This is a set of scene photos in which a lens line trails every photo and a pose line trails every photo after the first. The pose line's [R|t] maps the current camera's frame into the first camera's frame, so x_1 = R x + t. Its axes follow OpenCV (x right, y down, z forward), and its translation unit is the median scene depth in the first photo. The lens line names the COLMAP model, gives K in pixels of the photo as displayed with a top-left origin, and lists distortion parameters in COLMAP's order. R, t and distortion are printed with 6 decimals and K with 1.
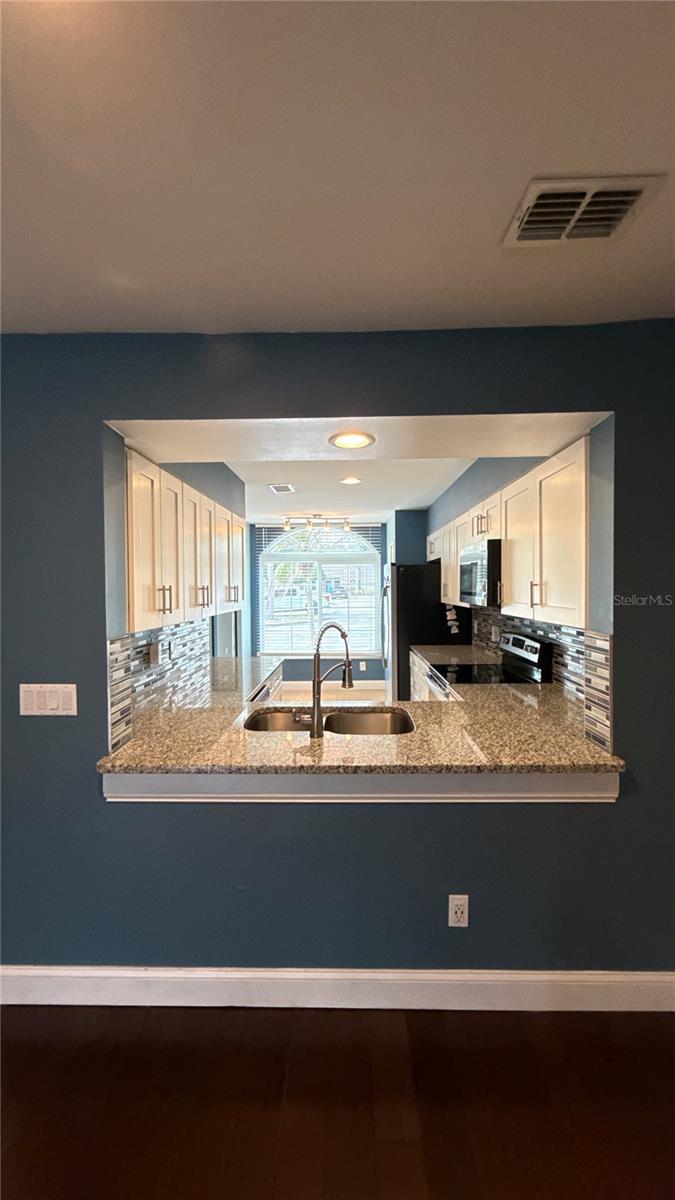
lens RADIAL K [[478.5, 0, 338.3], [0, 478.5, 597.4], [0, 0, 1]] dist [0.000105, 0.000310]
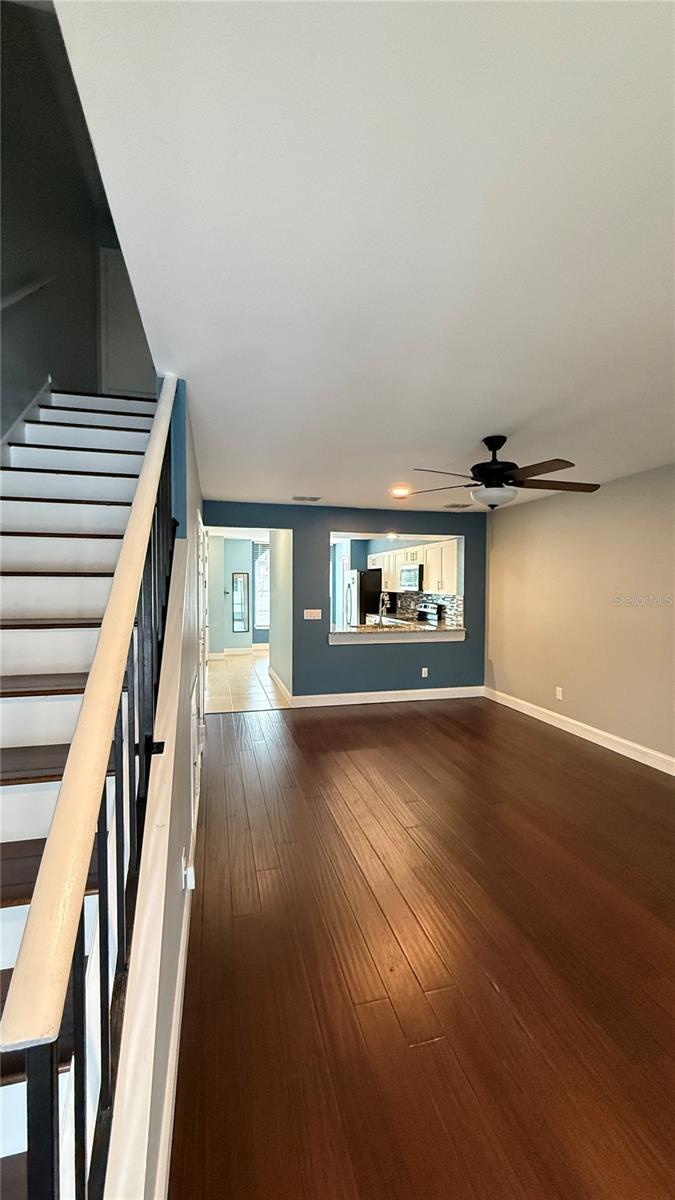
lens RADIAL K [[478.5, 0, 342.9], [0, 478.5, 598.8], [0, 0, 1]] dist [0.000105, 0.000310]
pose [[0.958495, 0.003726, 0.285086, -0.785852], [-0.005674, 0.999966, 0.006010, 0.048477], [-0.285054, -0.007378, 0.958483, -1.304624]]
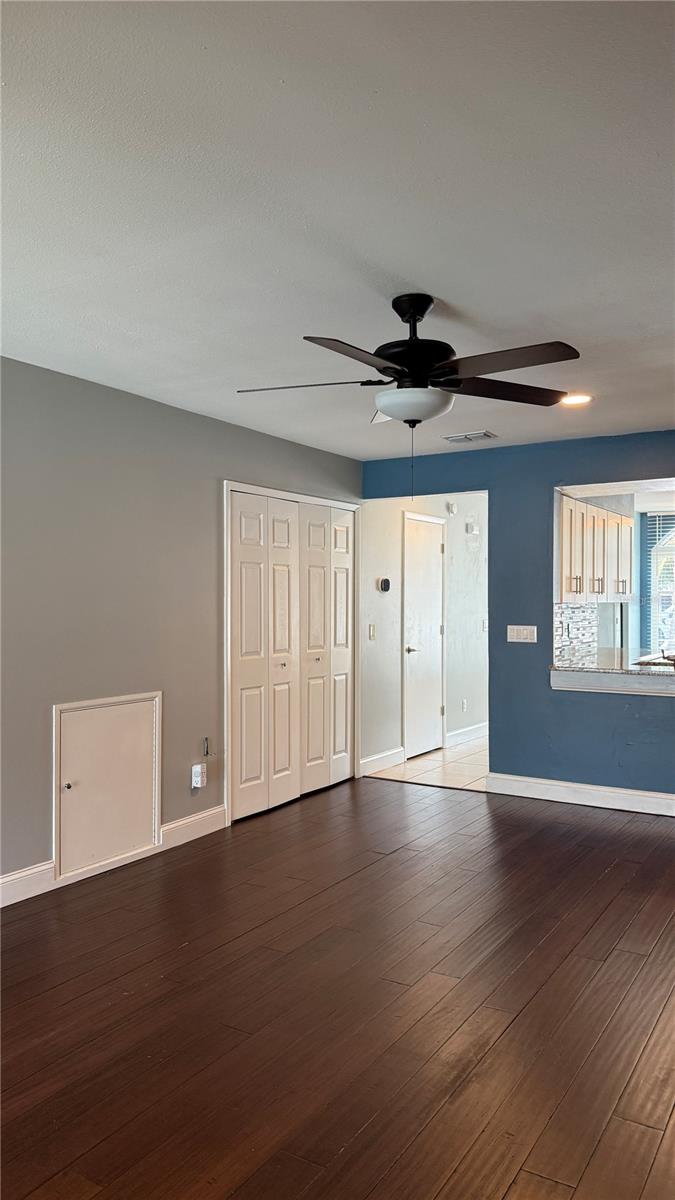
lens RADIAL K [[841.3, 0, 329.8], [0, 841.3, 606.1], [0, 0, 1]] dist [0.084191, -0.115437]
pose [[0.859620, 0.009936, -0.510837, 0.262041], [-0.017752, 0.999788, -0.010427, 0.087347], [0.510625, 0.018032, 0.859615, -1.324003]]
